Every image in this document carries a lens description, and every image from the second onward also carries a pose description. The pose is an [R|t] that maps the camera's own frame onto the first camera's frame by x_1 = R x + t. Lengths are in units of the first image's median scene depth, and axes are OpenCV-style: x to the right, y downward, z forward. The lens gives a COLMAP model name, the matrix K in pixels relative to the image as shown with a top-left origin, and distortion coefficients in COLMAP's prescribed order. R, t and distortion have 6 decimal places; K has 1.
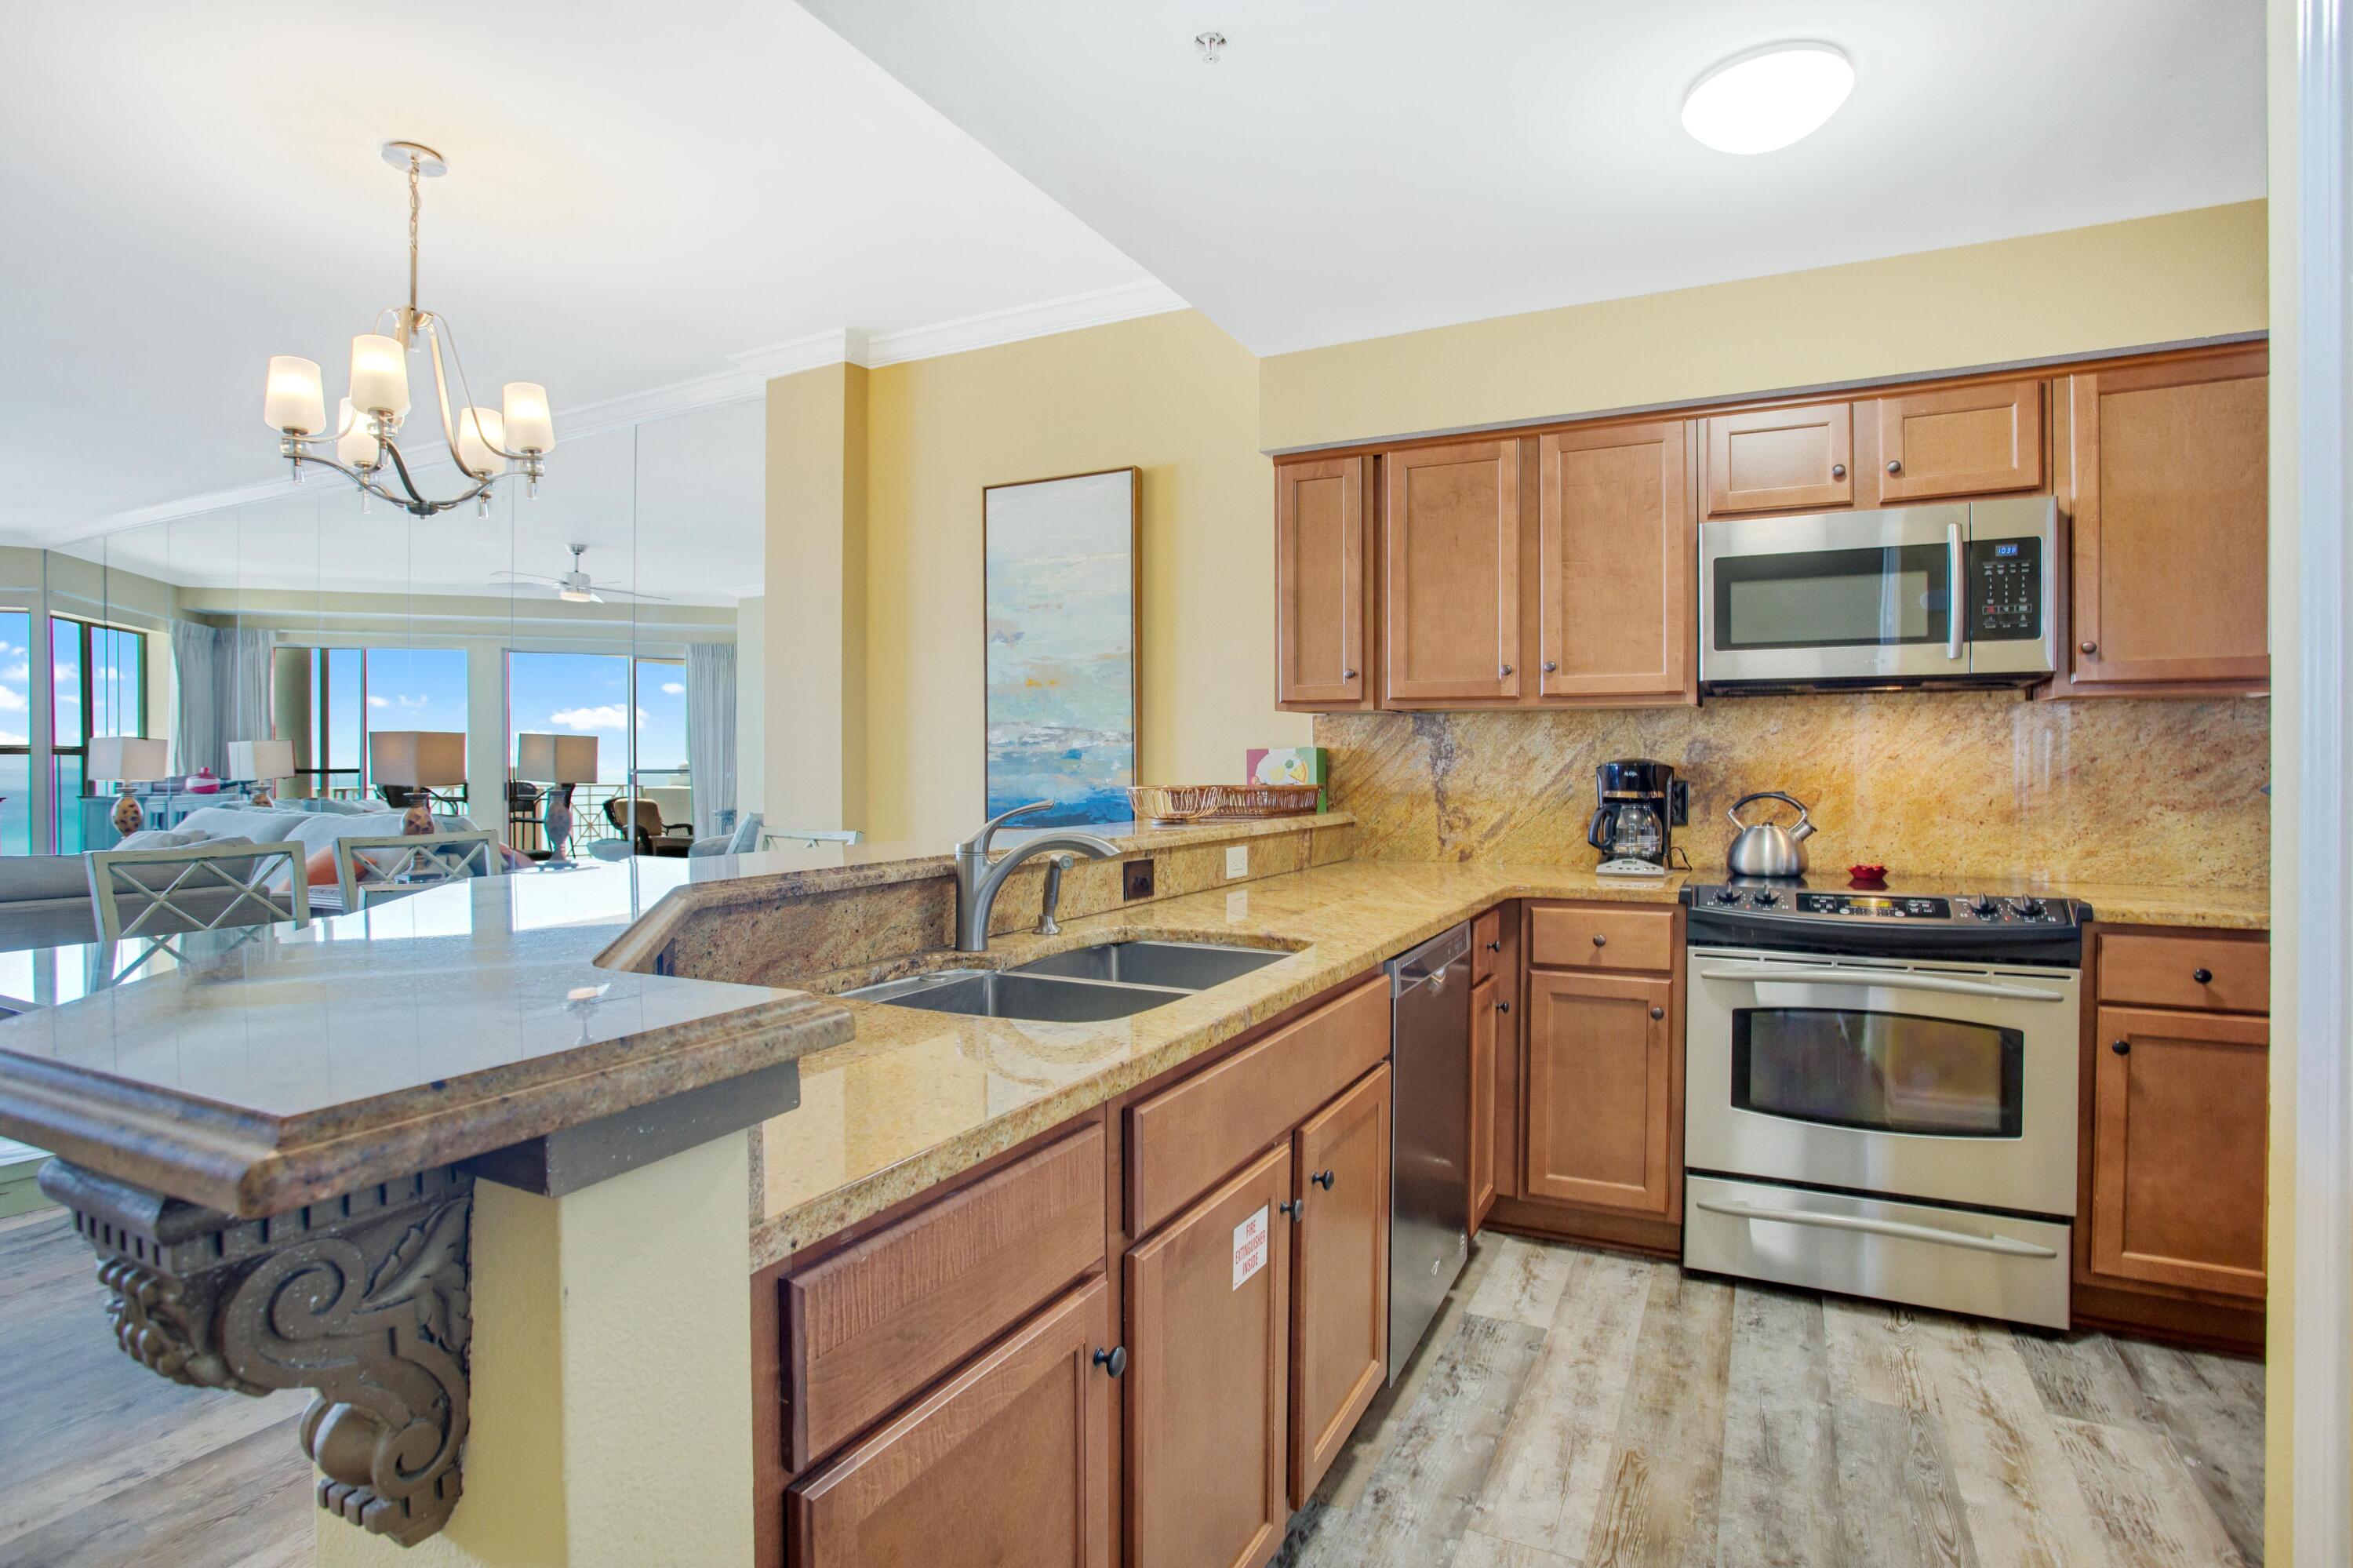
lens RADIAL K [[1212.1, 0, 1168.8], [0, 1212.1, 777.0], [0, 0, 1]] dist [-0.045511, 0.012416]
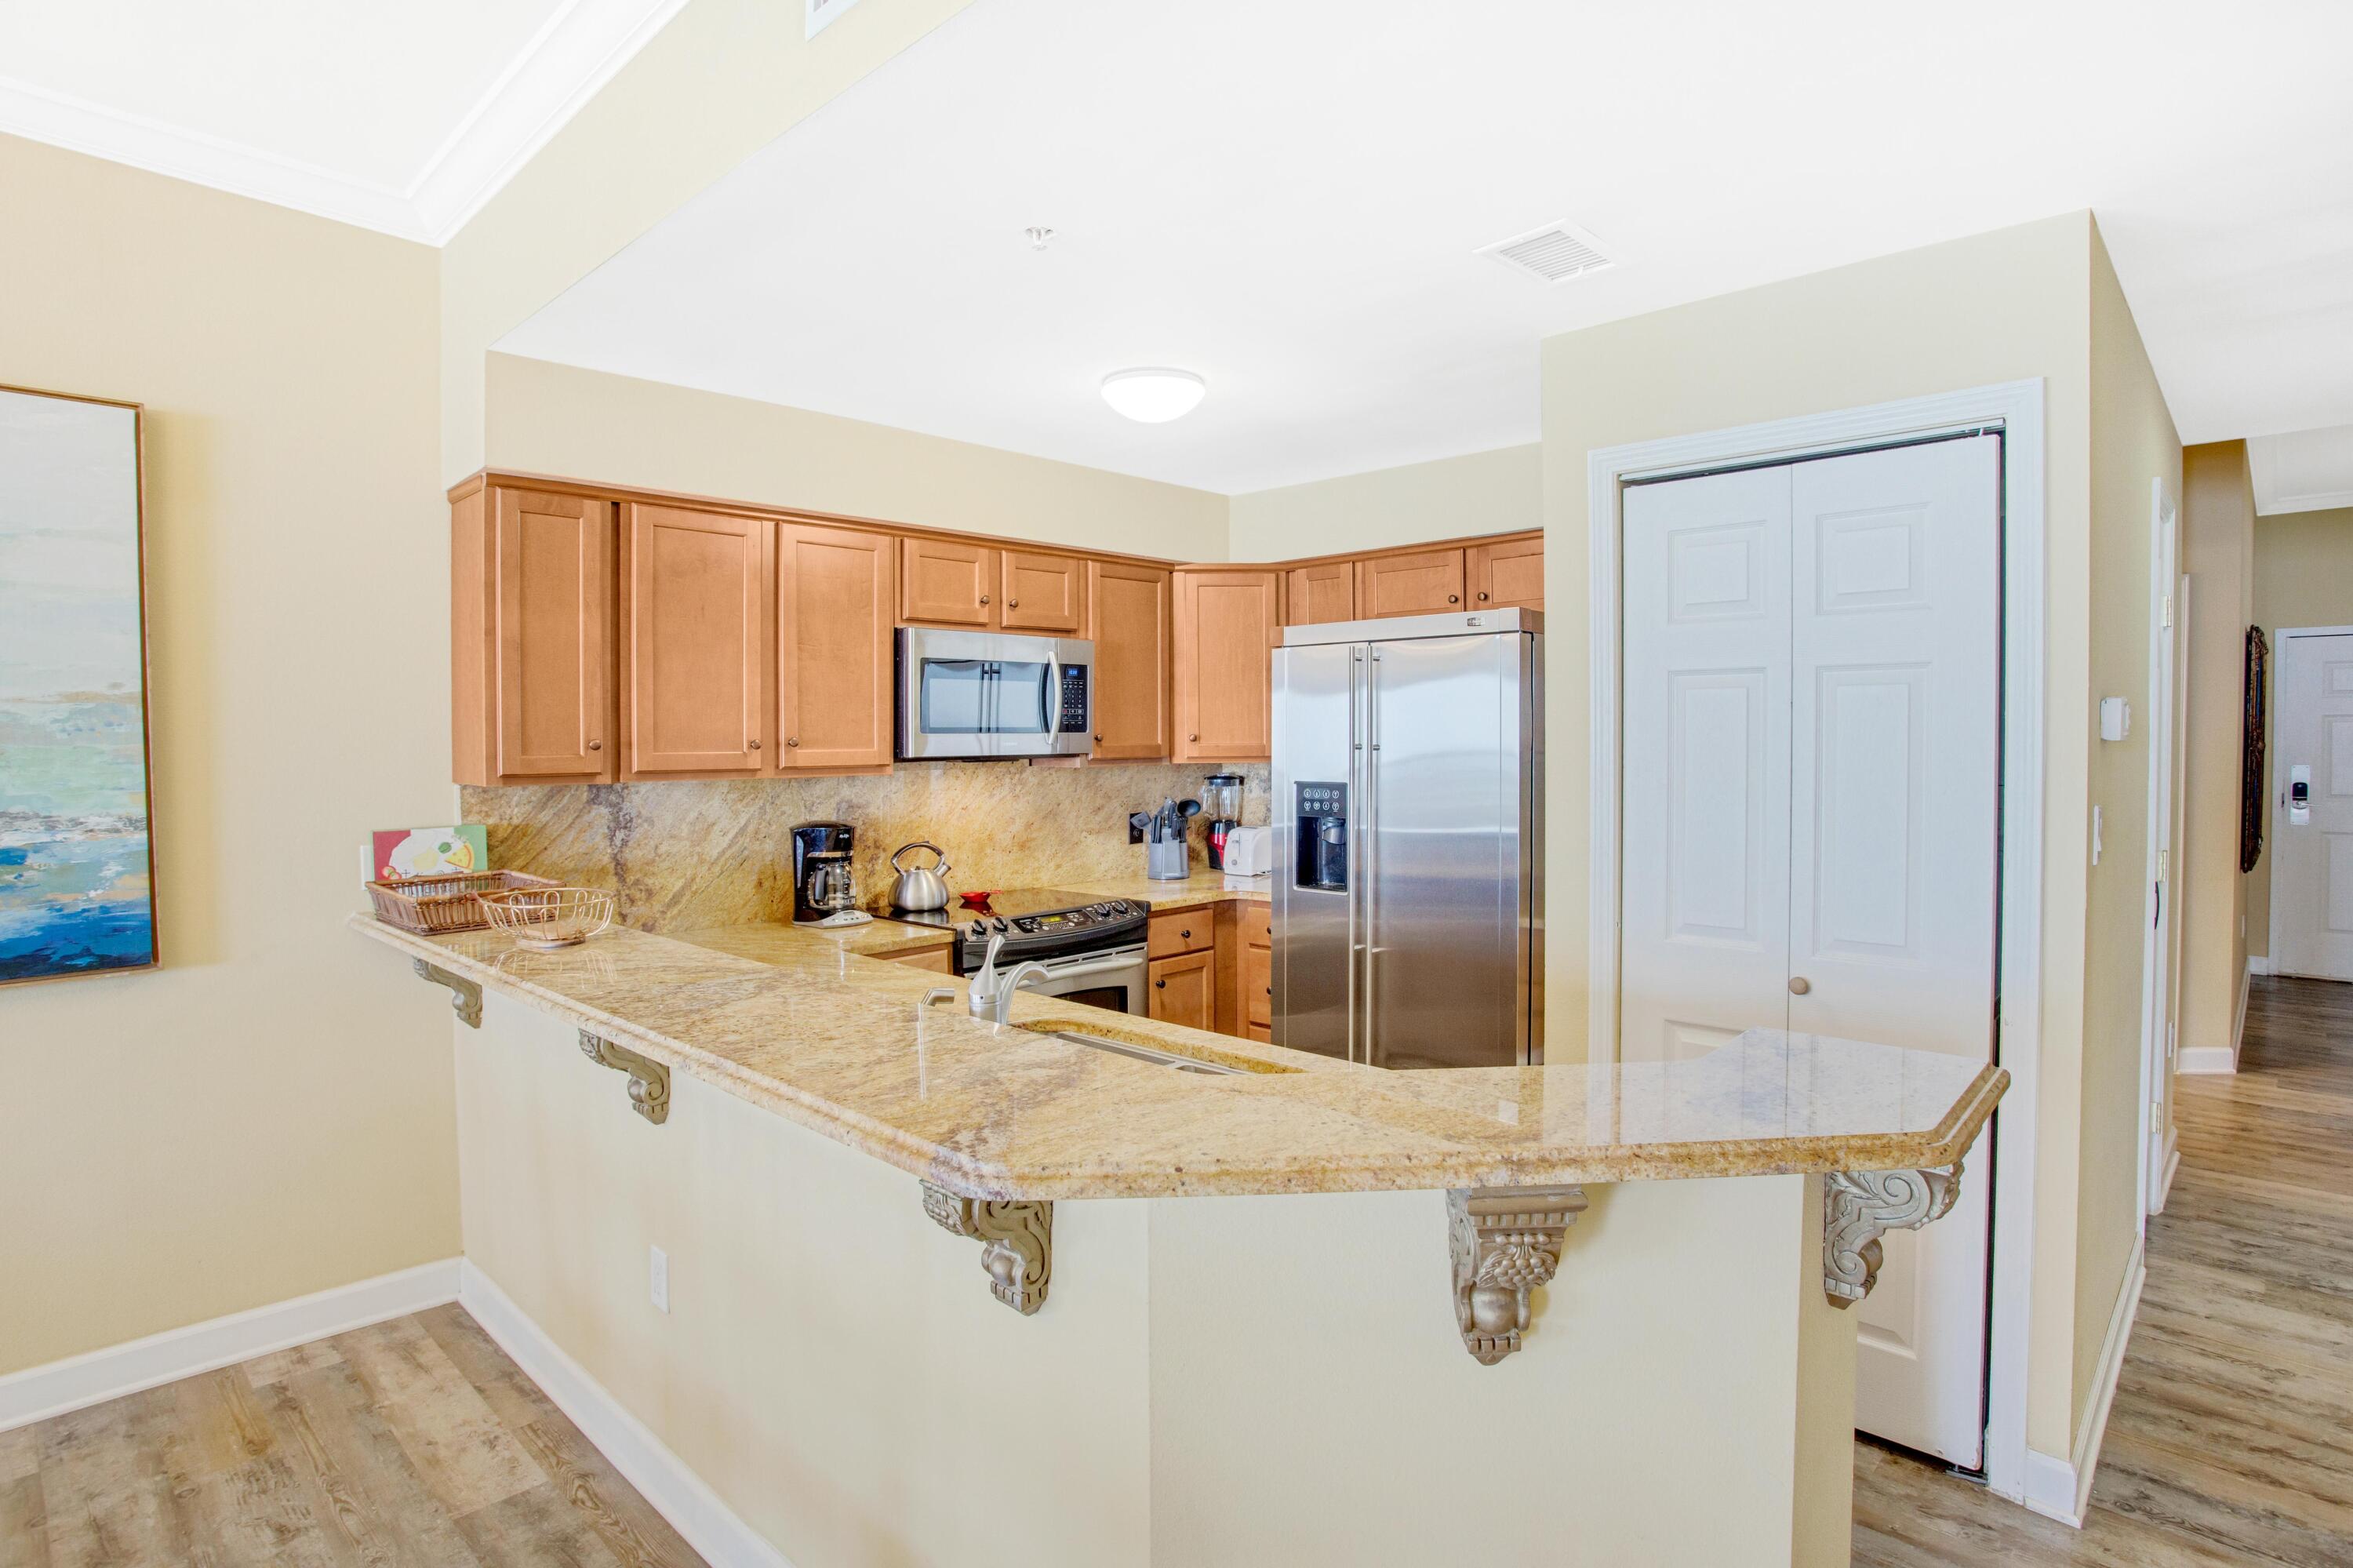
lens RADIAL K [[1212.1, 0, 1175.6], [0, 1212.1, 772.4], [0, 0, 1]] dist [-0.045511, 0.012416]
pose [[0.287371, -0.032832, 0.957257, -0.550379], [0.014300, 0.999448, 0.029986, -0.082420], [-0.957713, 0.005072, 0.287682, 0.330285]]
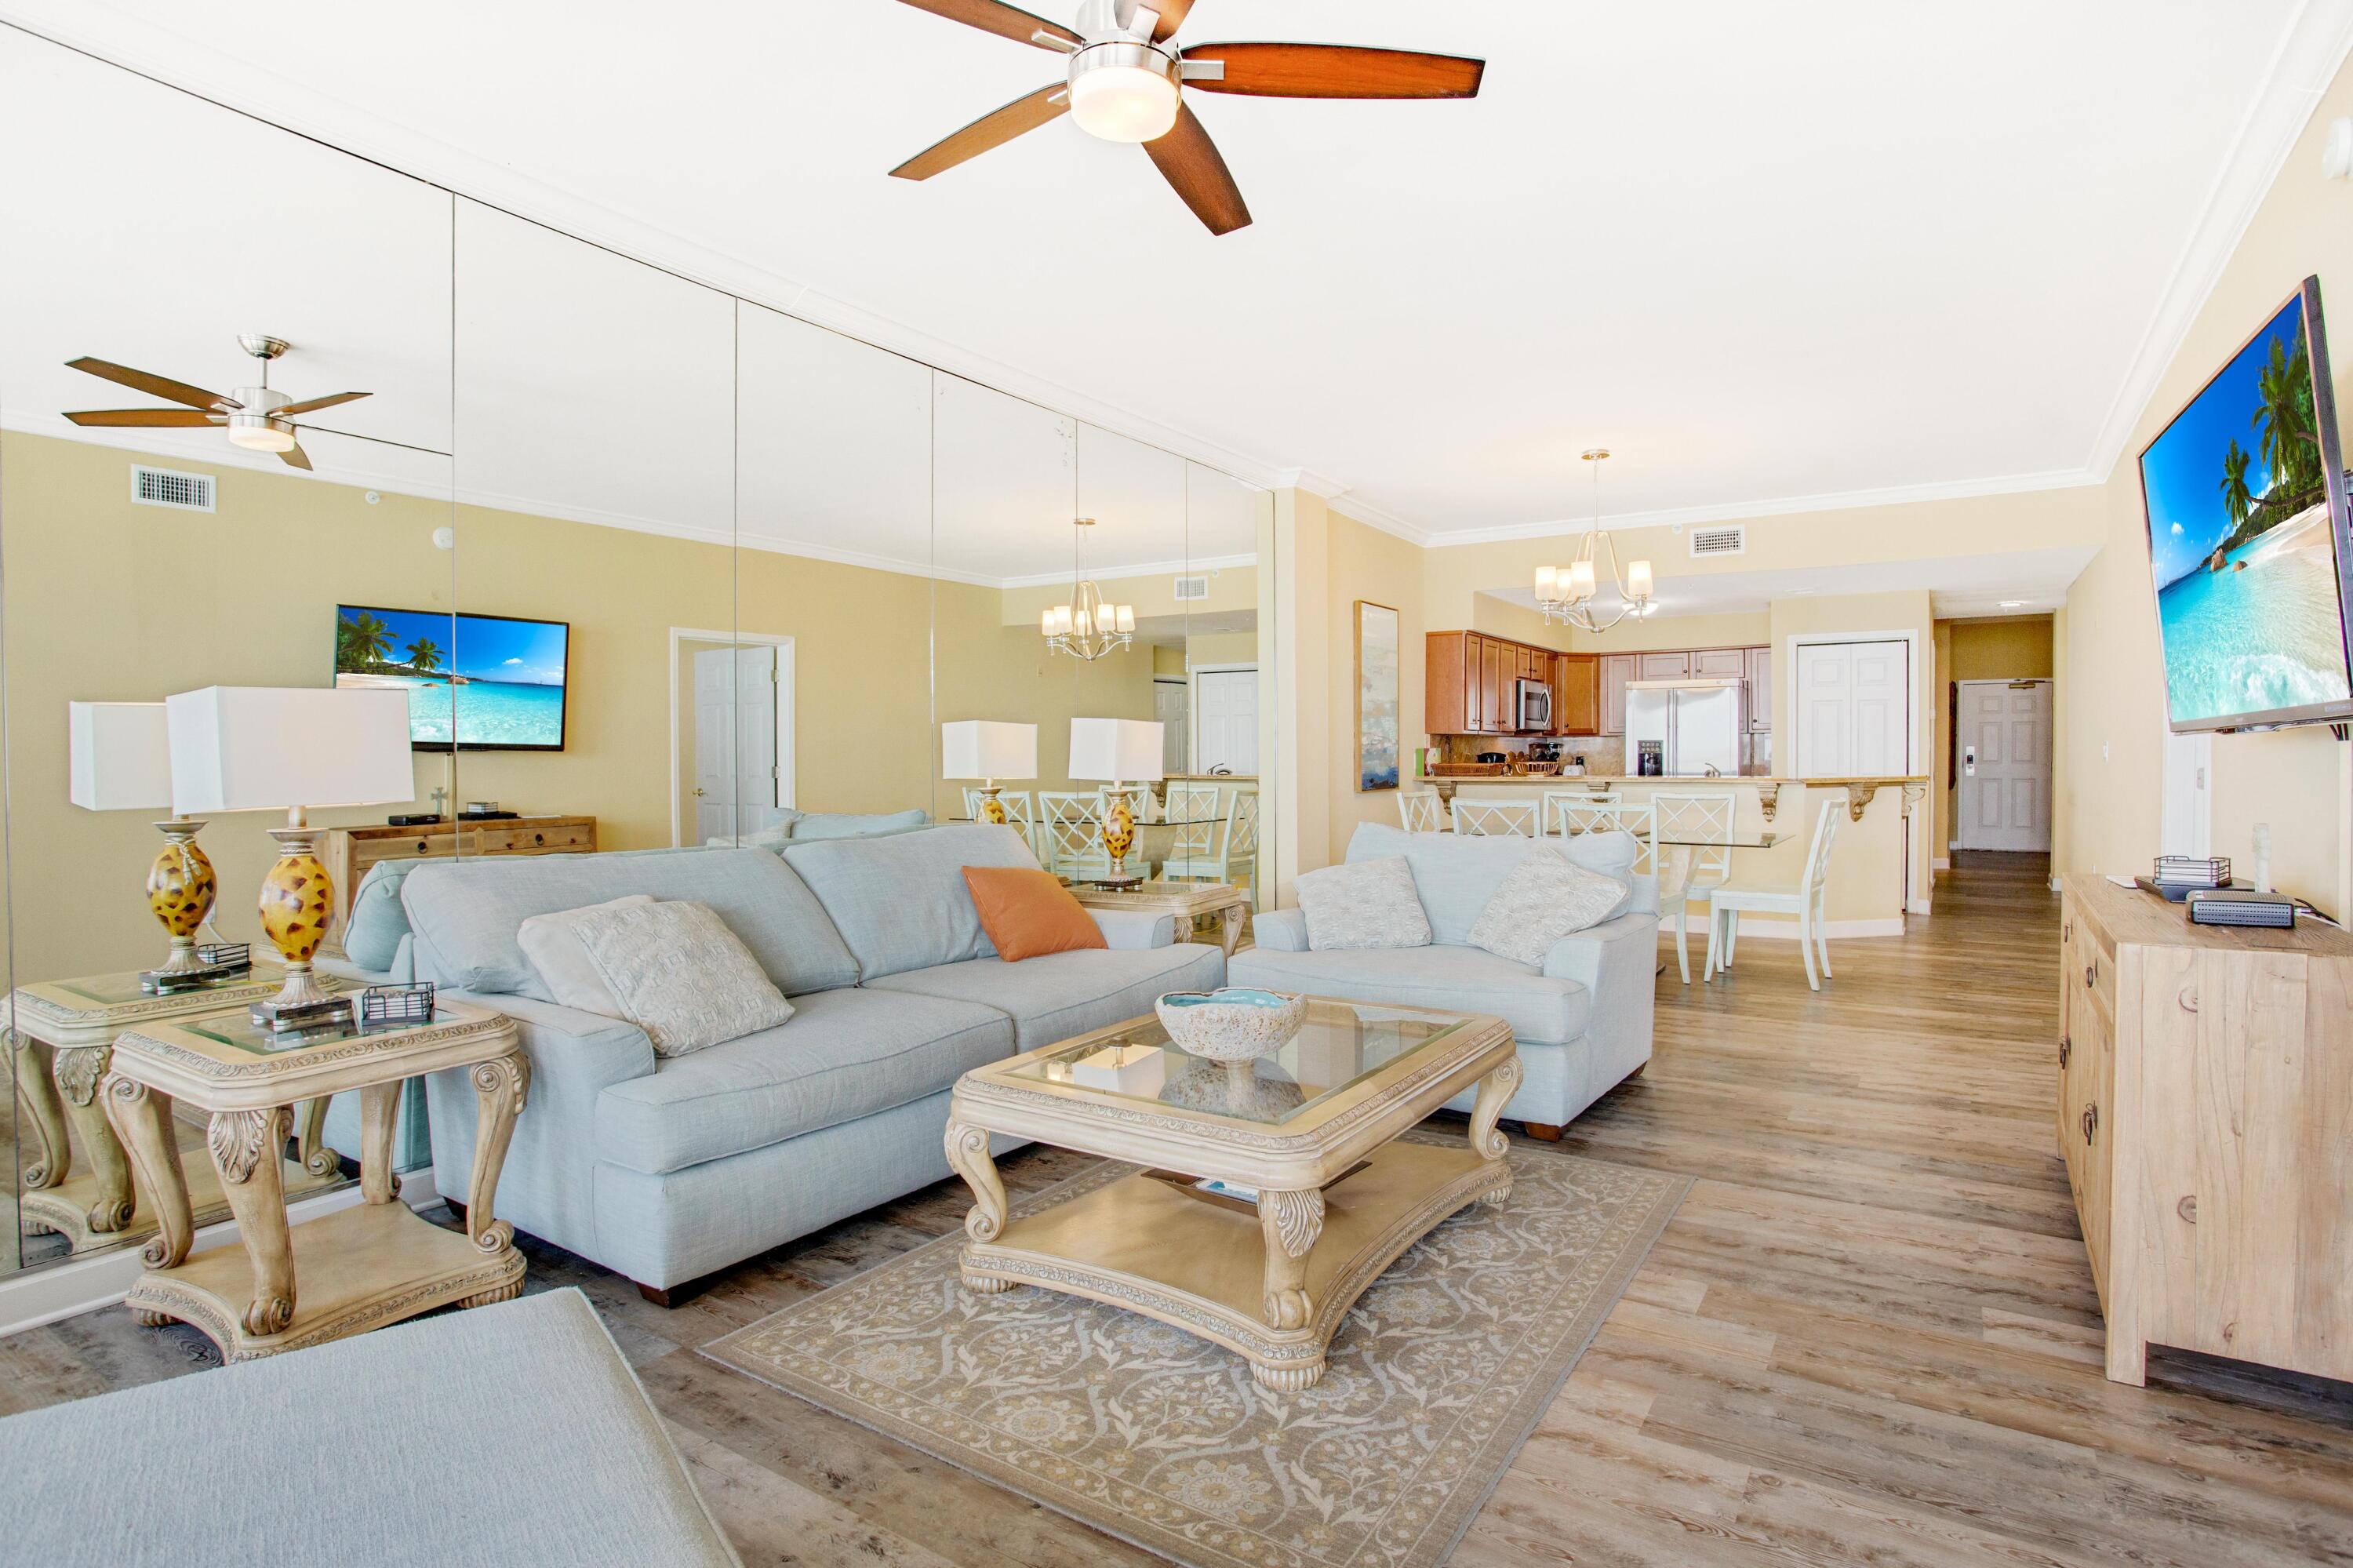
lens RADIAL K [[1212.1, 0, 1178.5], [0, 1212.1, 781.6], [0, 0, 1]] dist [-0.045511, 0.012416]
pose [[0.109894, -0.025928, 0.993605, -2.441187], [0.011021, 0.999630, 0.024866, -0.024783], [-0.993882, 0.008218, 0.110139, 1.318290]]
